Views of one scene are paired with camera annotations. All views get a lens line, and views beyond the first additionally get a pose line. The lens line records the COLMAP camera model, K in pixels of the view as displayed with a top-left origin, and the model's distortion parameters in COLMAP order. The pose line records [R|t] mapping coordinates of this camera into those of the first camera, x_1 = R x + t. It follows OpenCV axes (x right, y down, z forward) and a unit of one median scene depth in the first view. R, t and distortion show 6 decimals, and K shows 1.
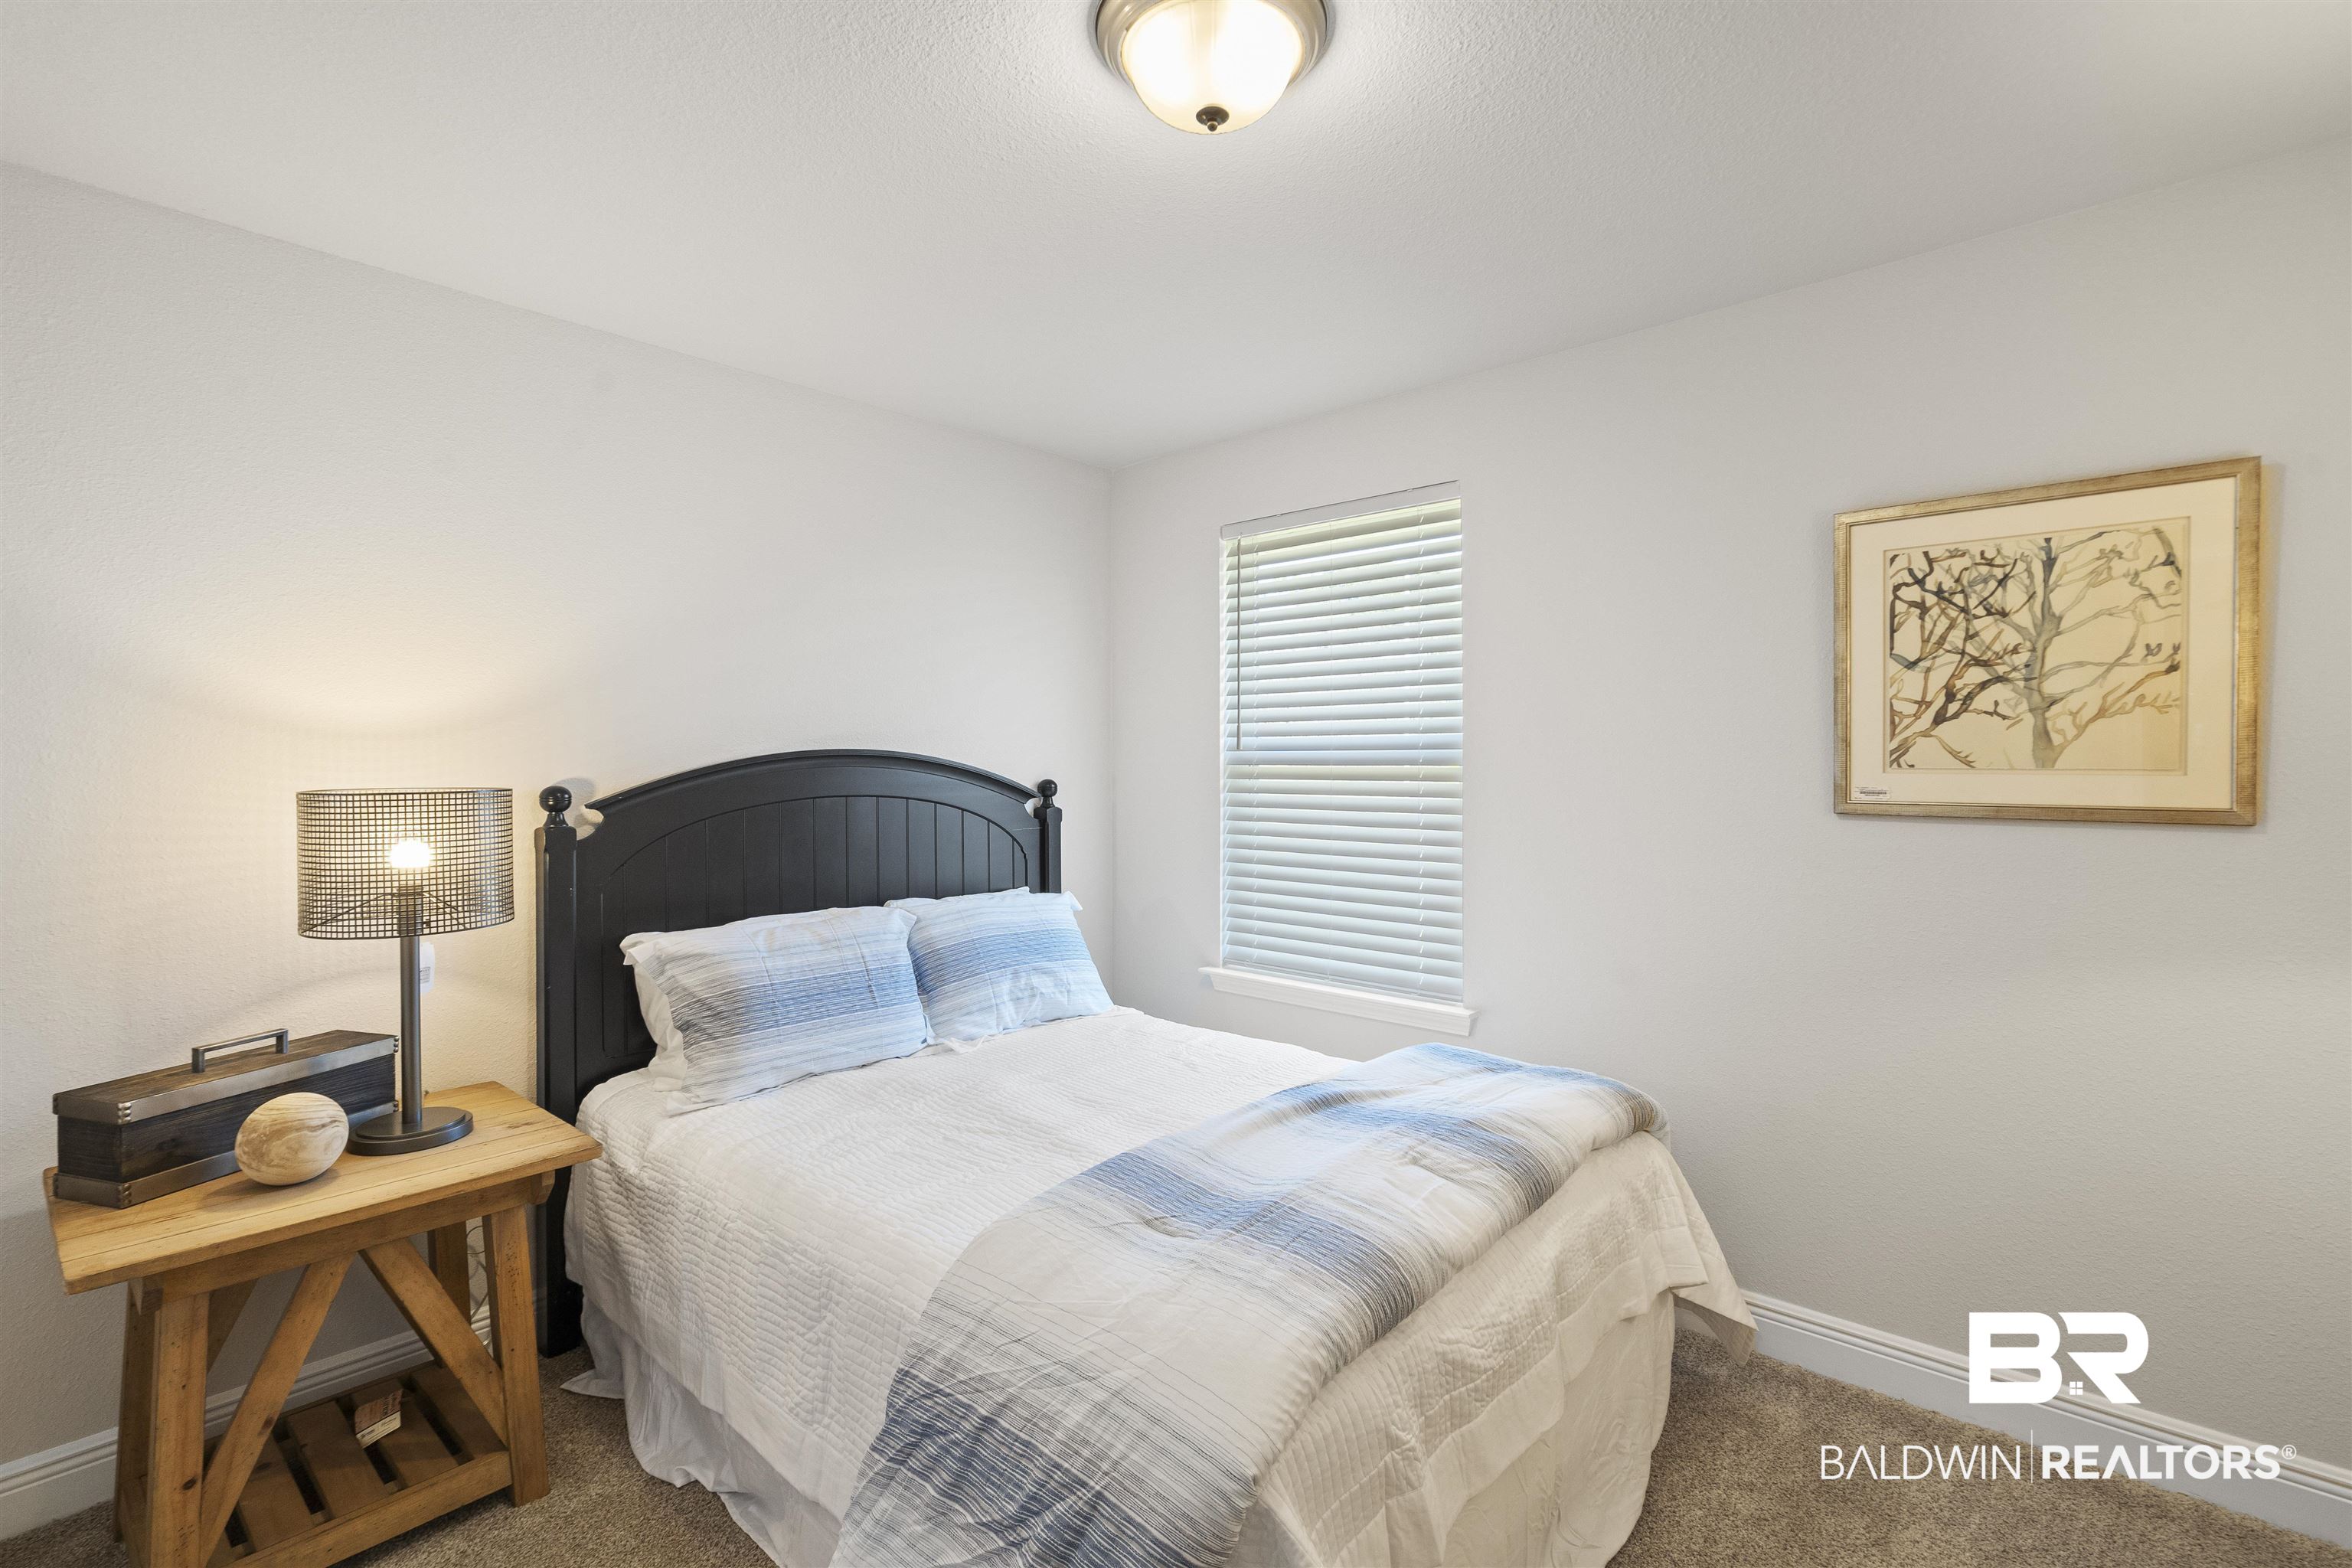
lens RADIAL K [[1068.9, 0, 1186.0], [0, 1068.9, 776.9], [0, 0, 1]] dist [-0.001701, 0.000127]
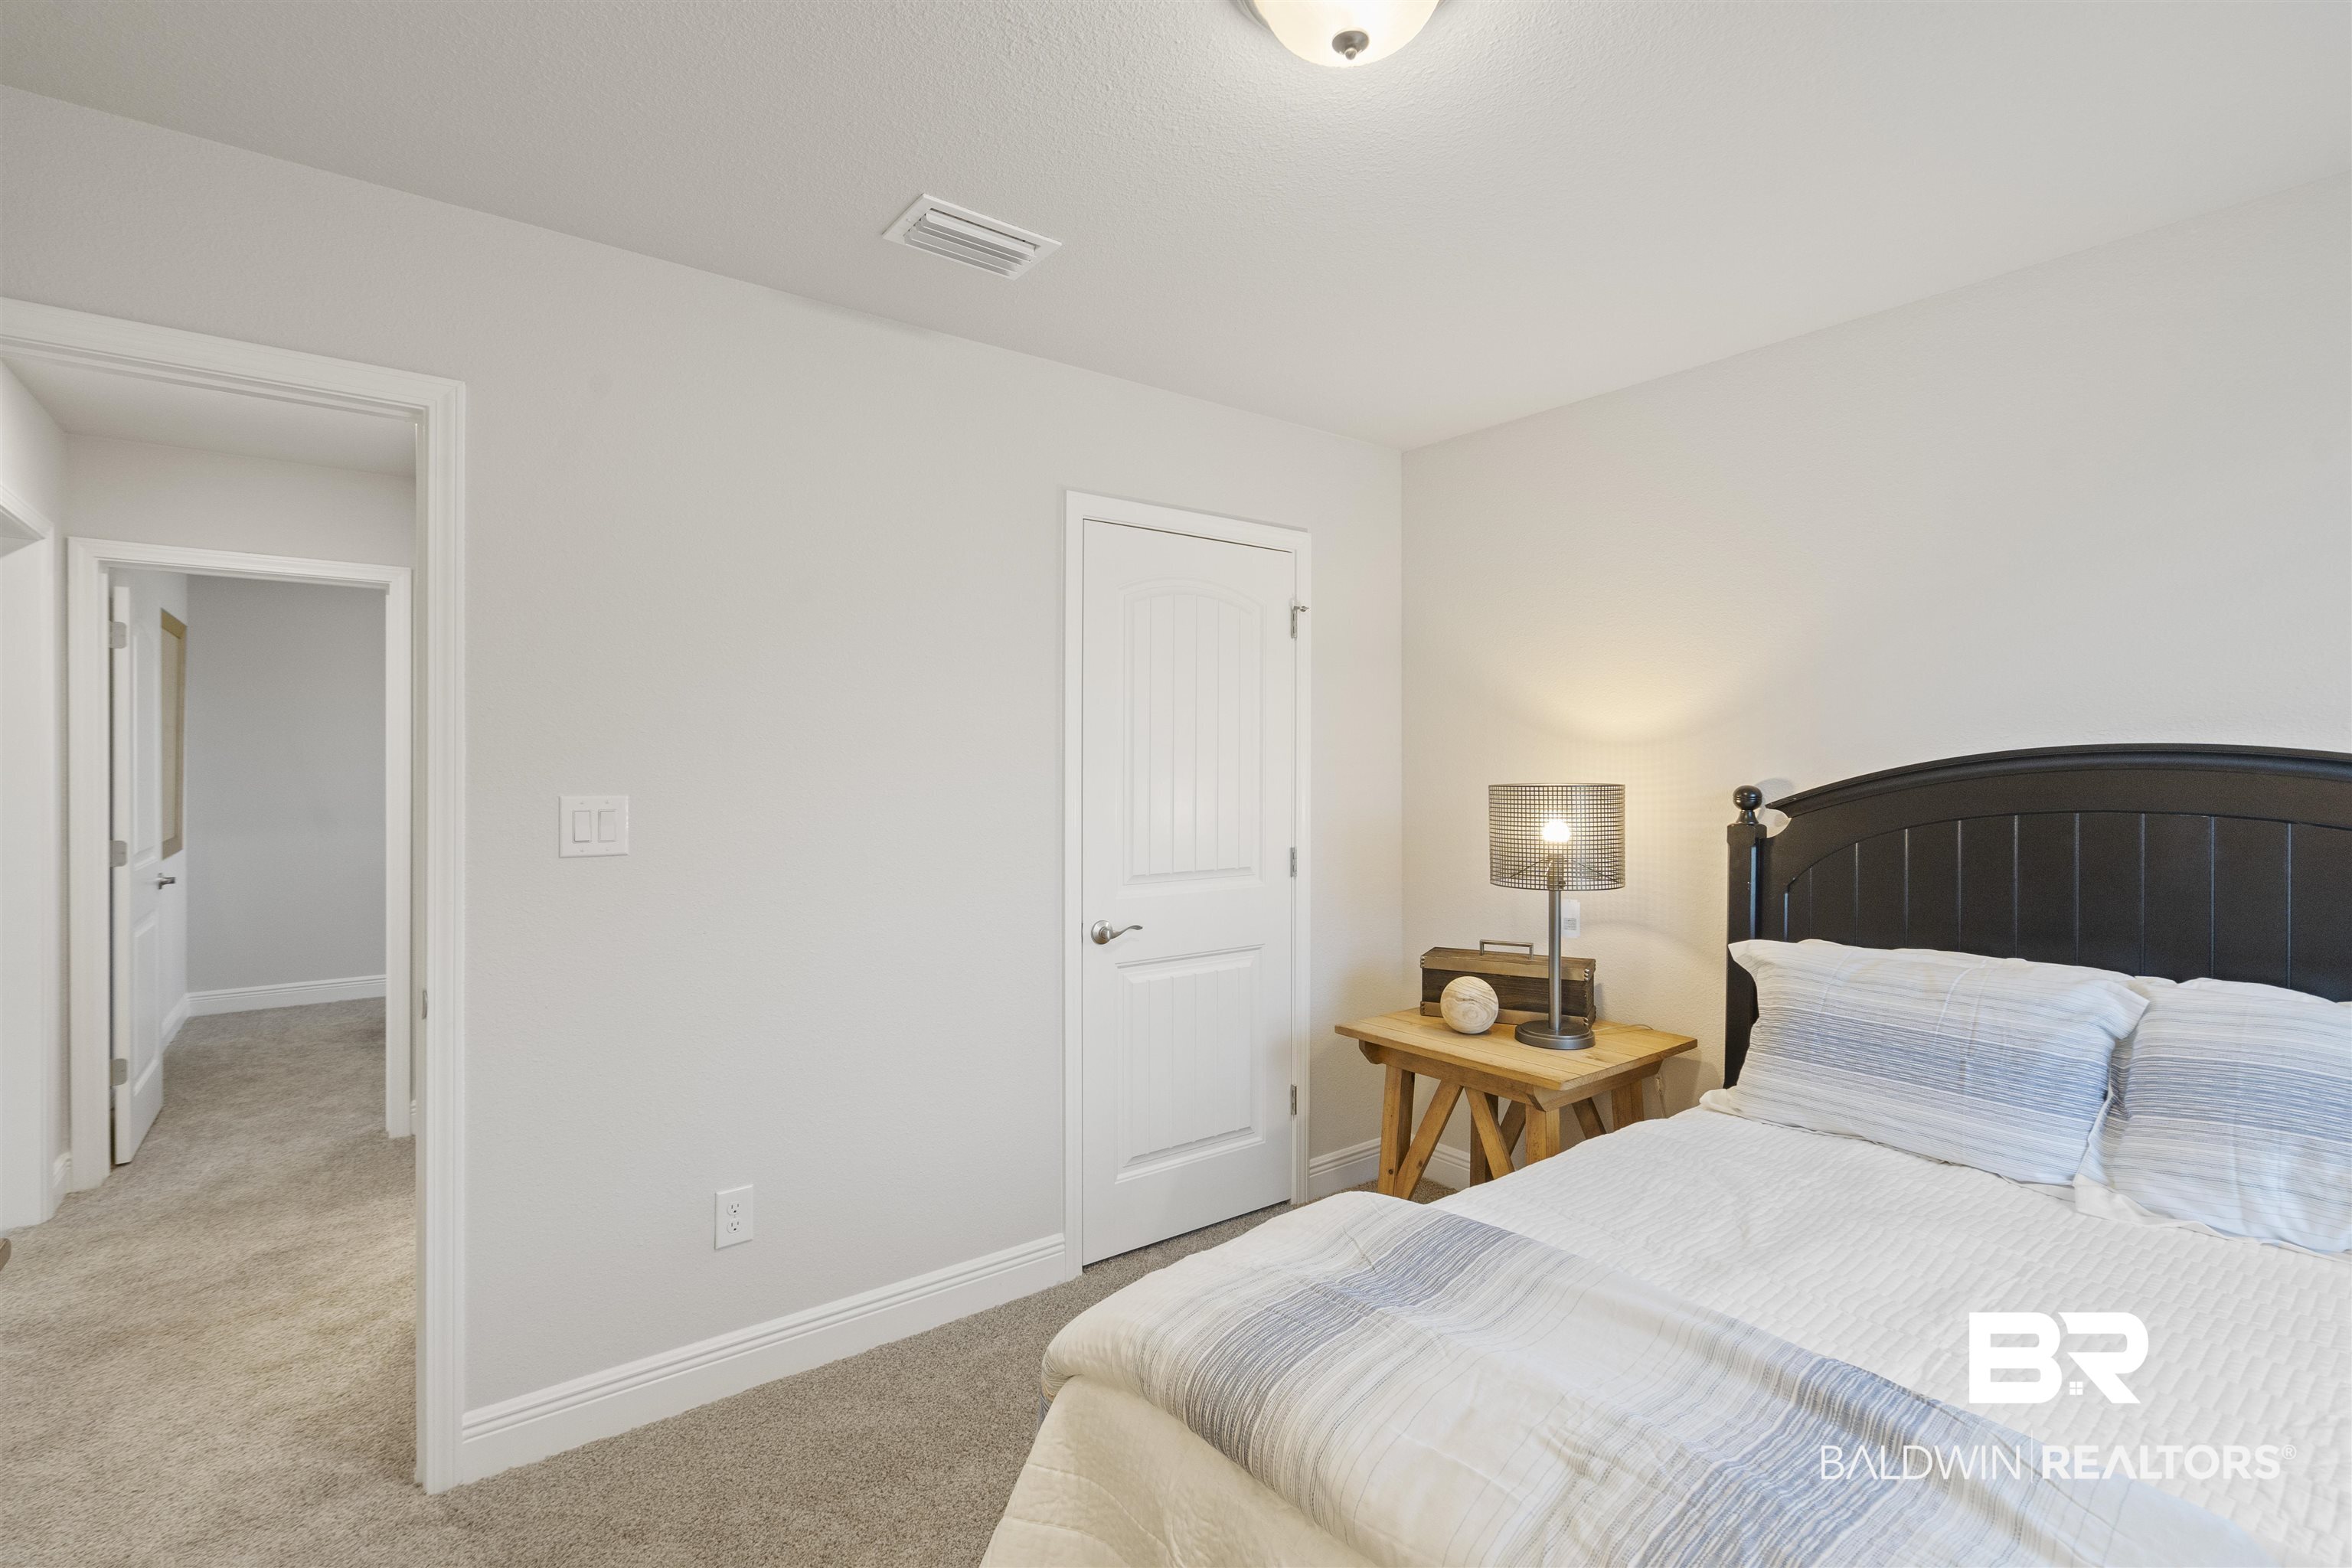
lens RADIAL K [[1068.9, 0, 1186.0], [0, 1068.9, 776.9], [0, 0, 1]] dist [-0.001701, 0.000127]
pose [[-0.174725, 0.008937, -0.984577, 0.567786], [-0.012942, 0.999852, 0.011372, -0.005425], [0.984532, 0.014729, -0.174583, 0.631289]]
